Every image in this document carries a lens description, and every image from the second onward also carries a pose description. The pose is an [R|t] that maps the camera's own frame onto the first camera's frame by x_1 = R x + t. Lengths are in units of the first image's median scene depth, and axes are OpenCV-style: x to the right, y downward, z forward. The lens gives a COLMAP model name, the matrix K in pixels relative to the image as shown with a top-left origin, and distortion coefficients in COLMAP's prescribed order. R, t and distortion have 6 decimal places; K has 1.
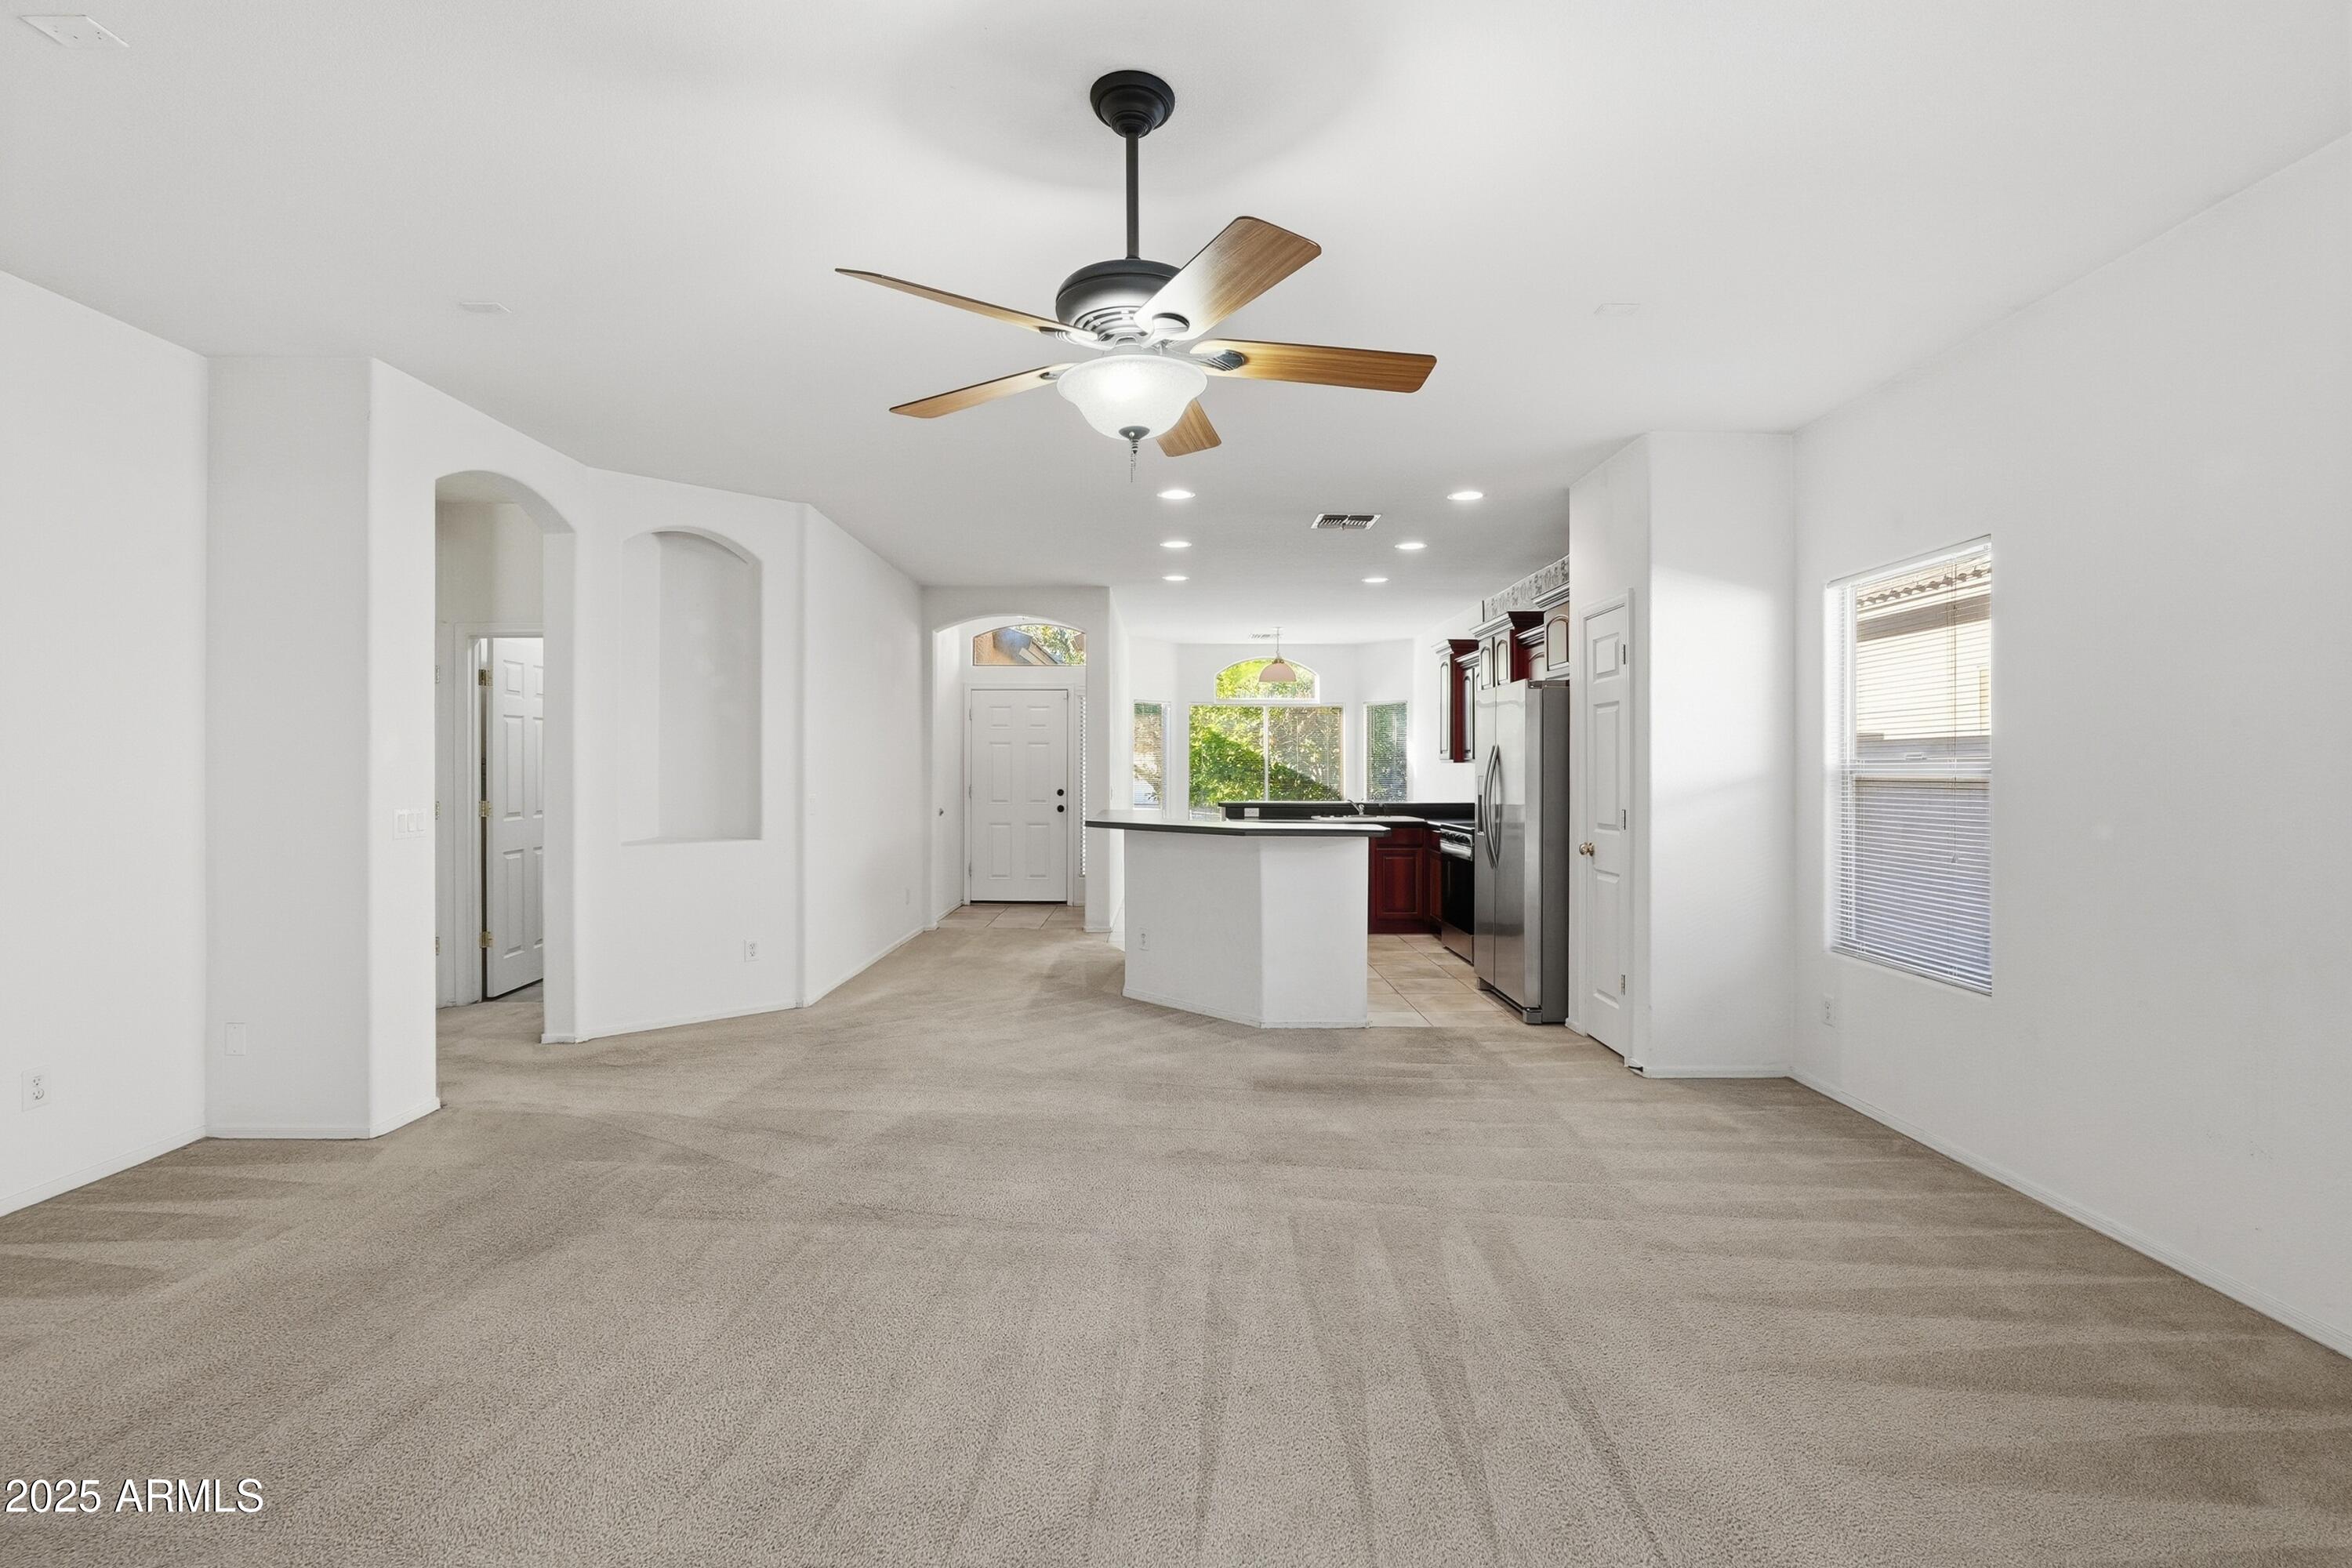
lens RADIAL K [[1043.6, 0, 1173.7], [0, 1043.6, 774.3], [0, 0, 1]] dist [0.000080, 0.001423]
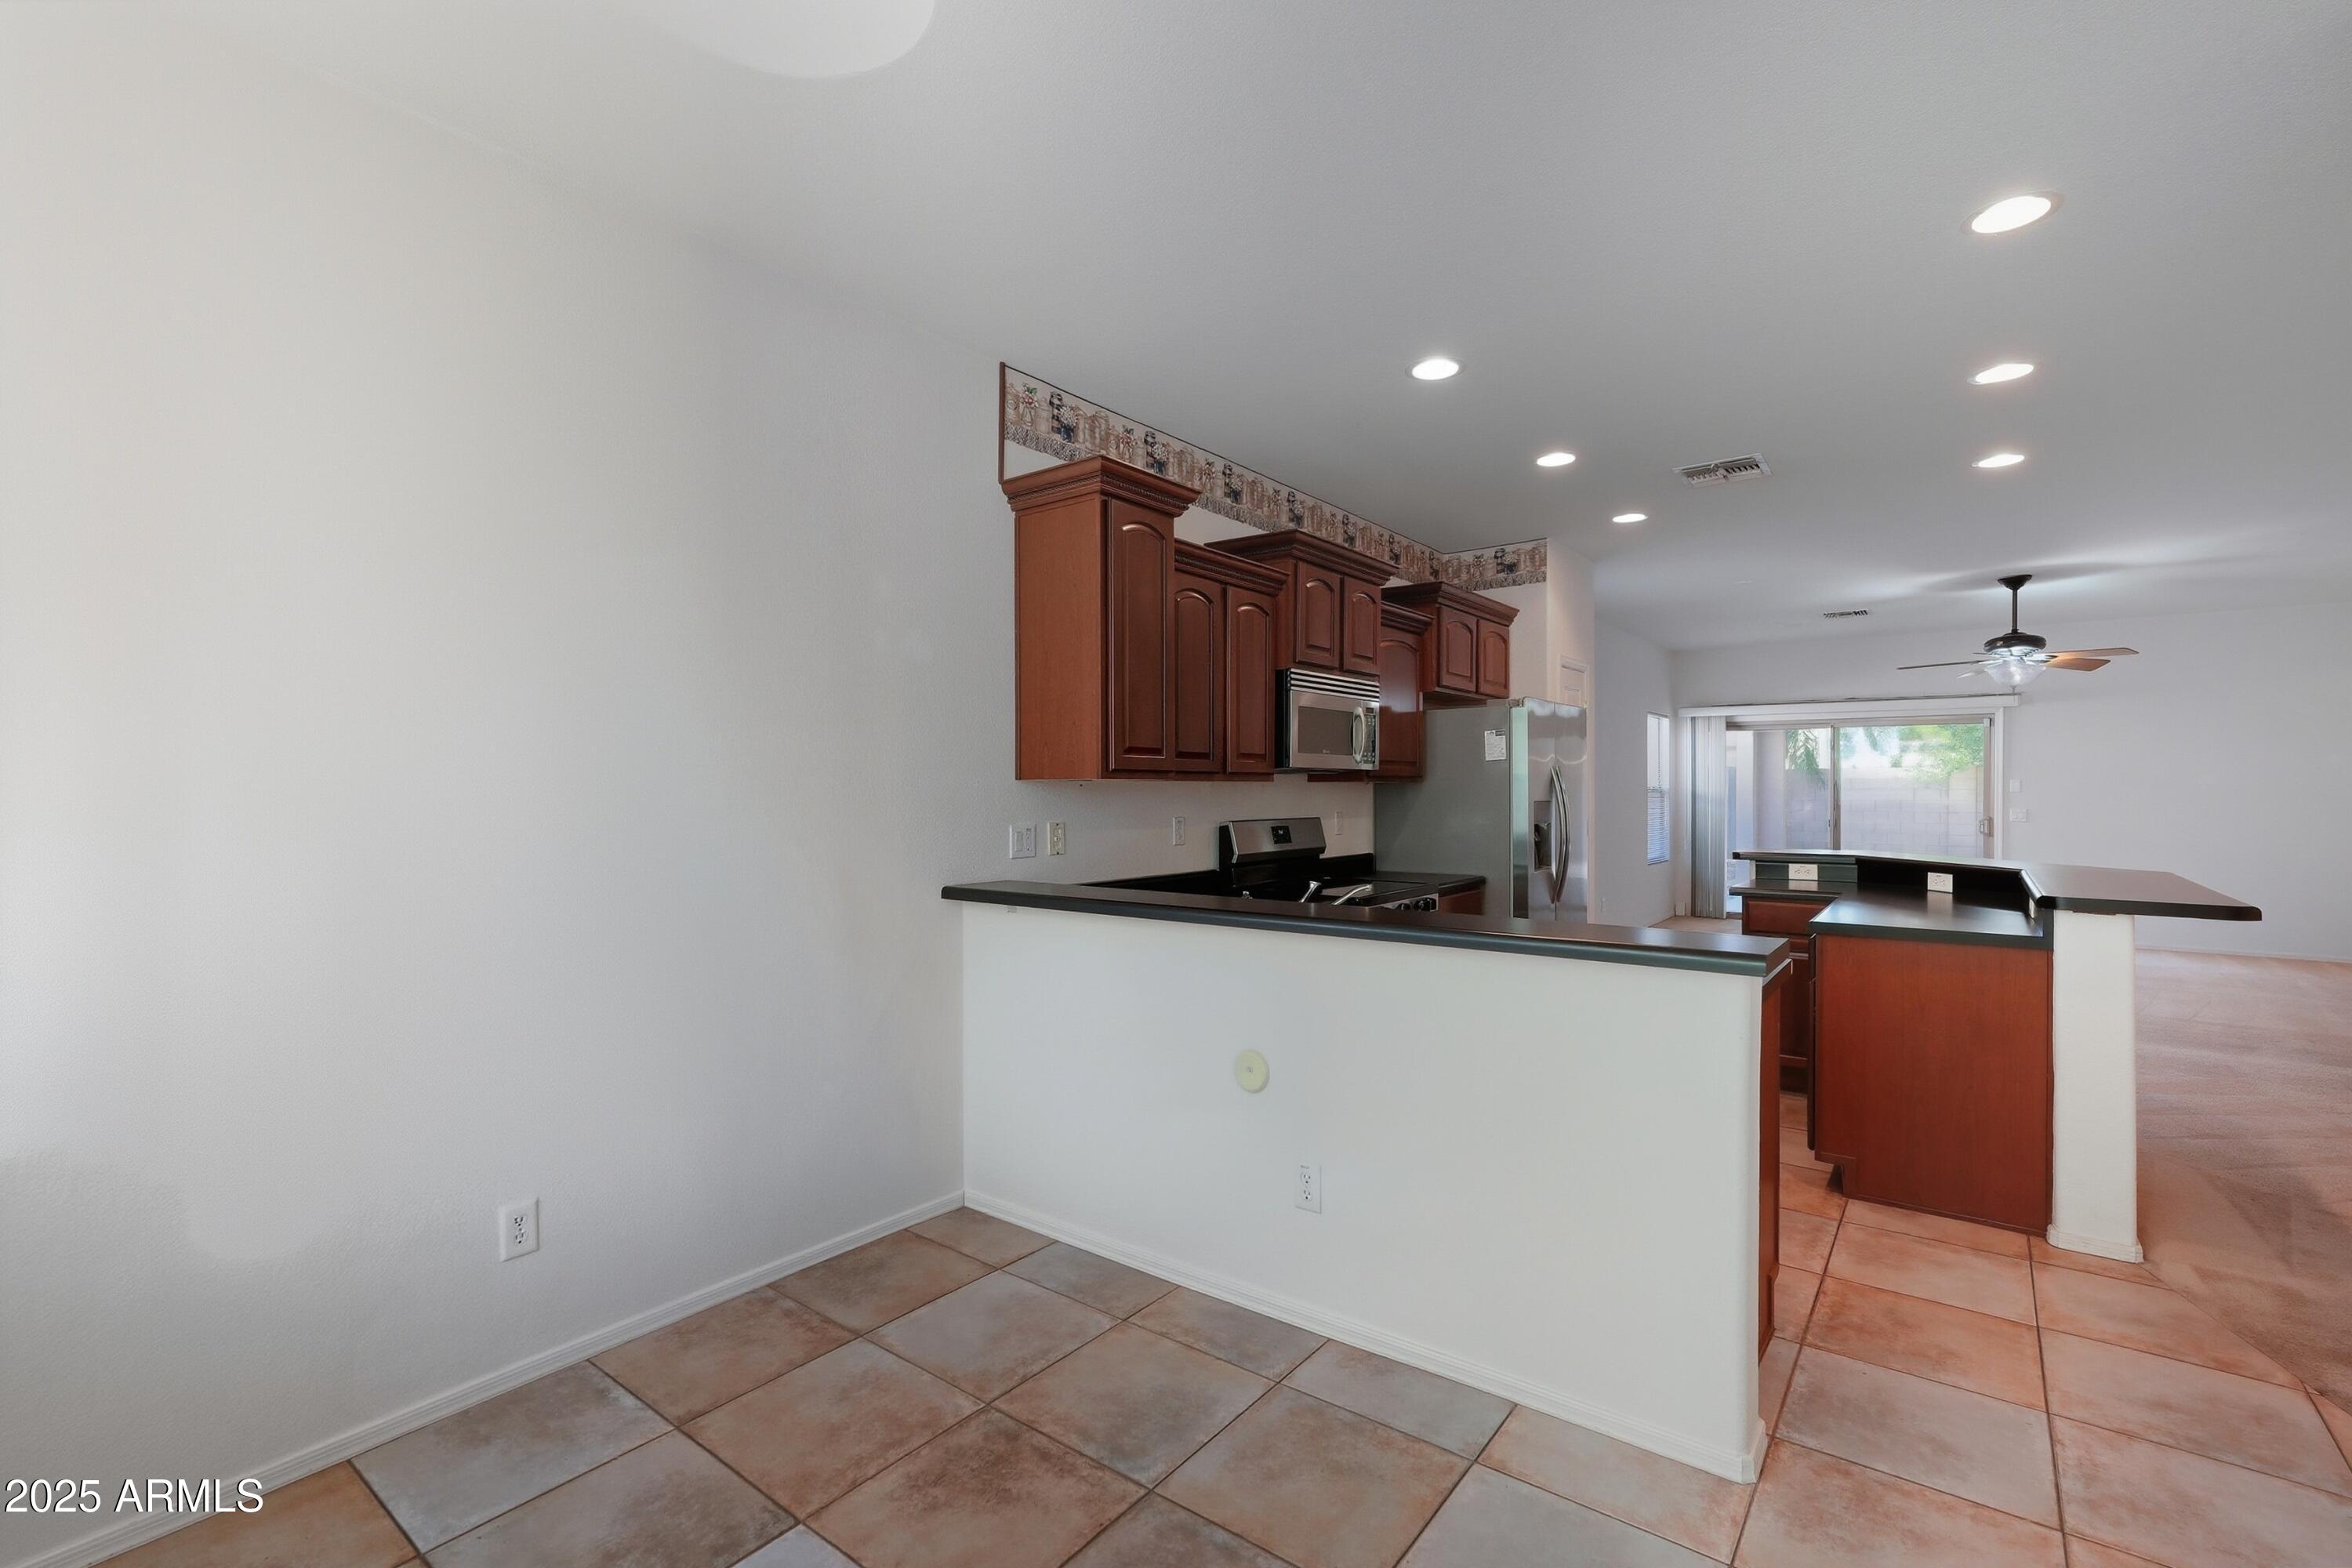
lens RADIAL K [[1044.1, 0, 1176.0], [0, 1044.1, 784.0], [0, 0, 1]] dist [-0.004148, 0.001454]
pose [[-0.790732, -0.002452, 0.612158, 0.014399], [-0.000297, 0.999993, 0.003623, -0.016680], [-0.612162, 0.002683, -0.790728, 2.117531]]
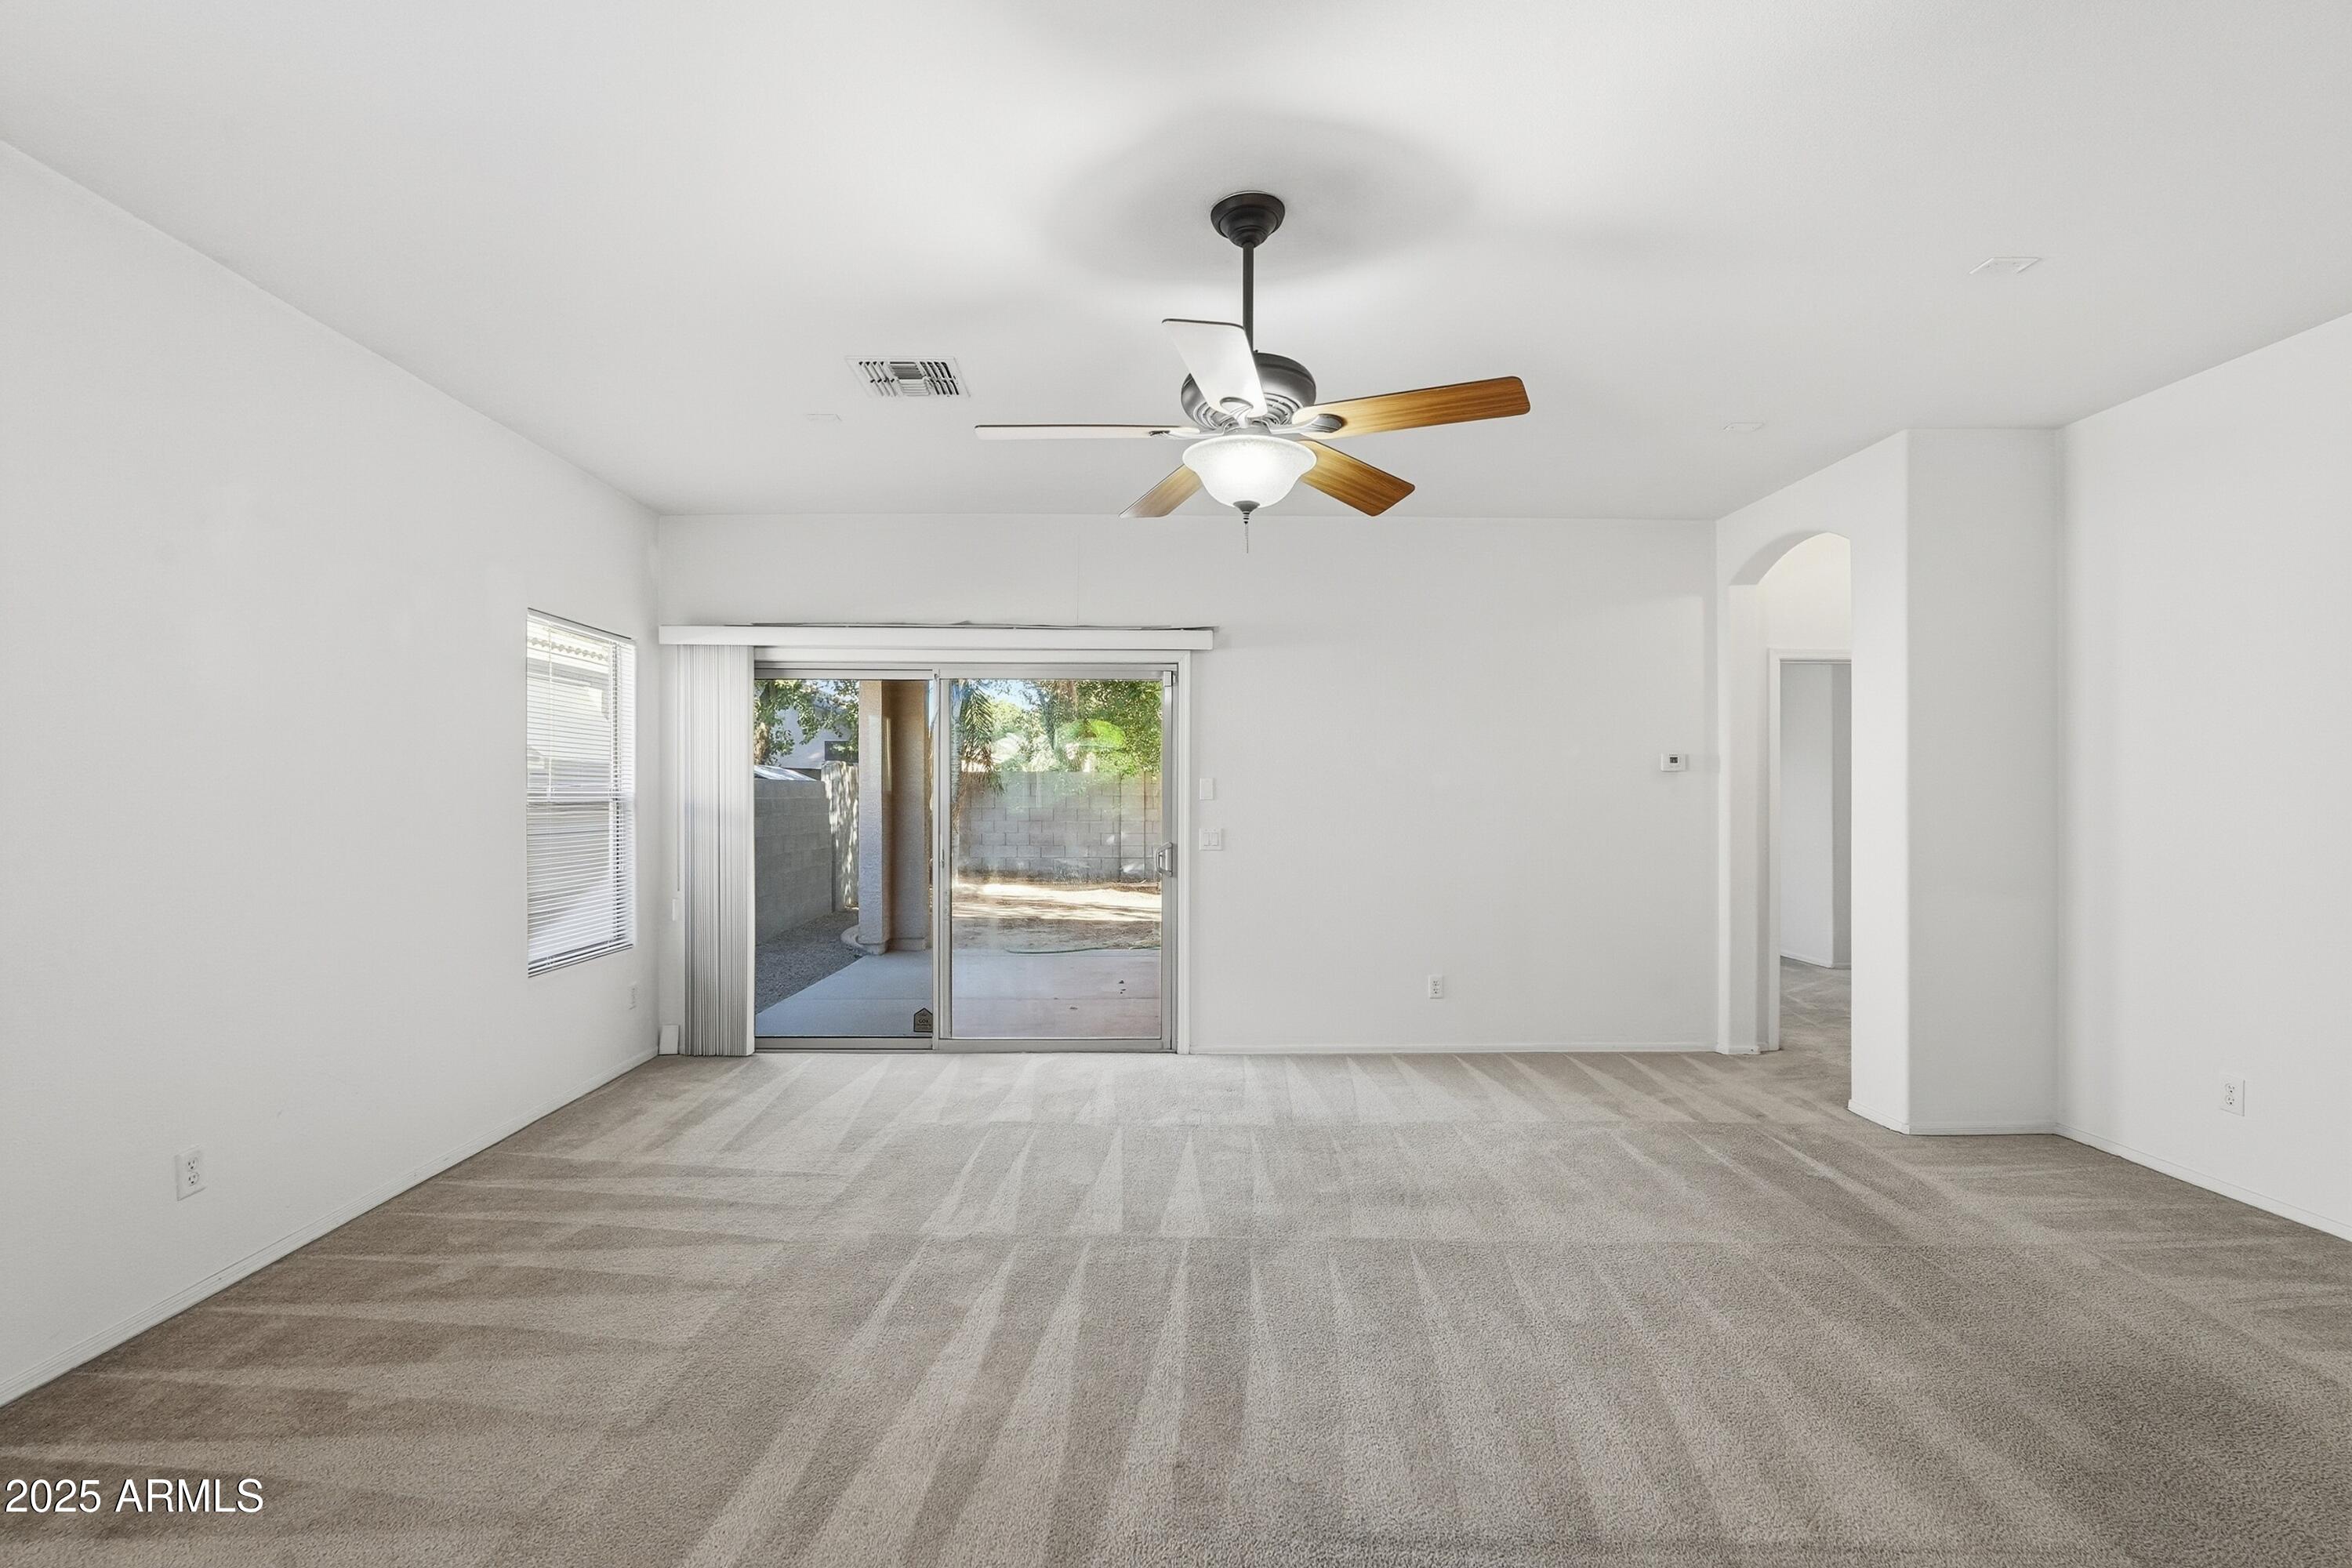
lens RADIAL K [[1048.9, 0, 1168.9], [0, 1048.9, 794.1], [0, 0, 1]] dist [-0.005812, 0.007822]
pose [[-0.999770, -0.001775, -0.021395, 0.029322], [-0.001885, 0.999985, 0.005131, -0.007033], [0.021386, 0.005170, -0.999758, 0.906888]]
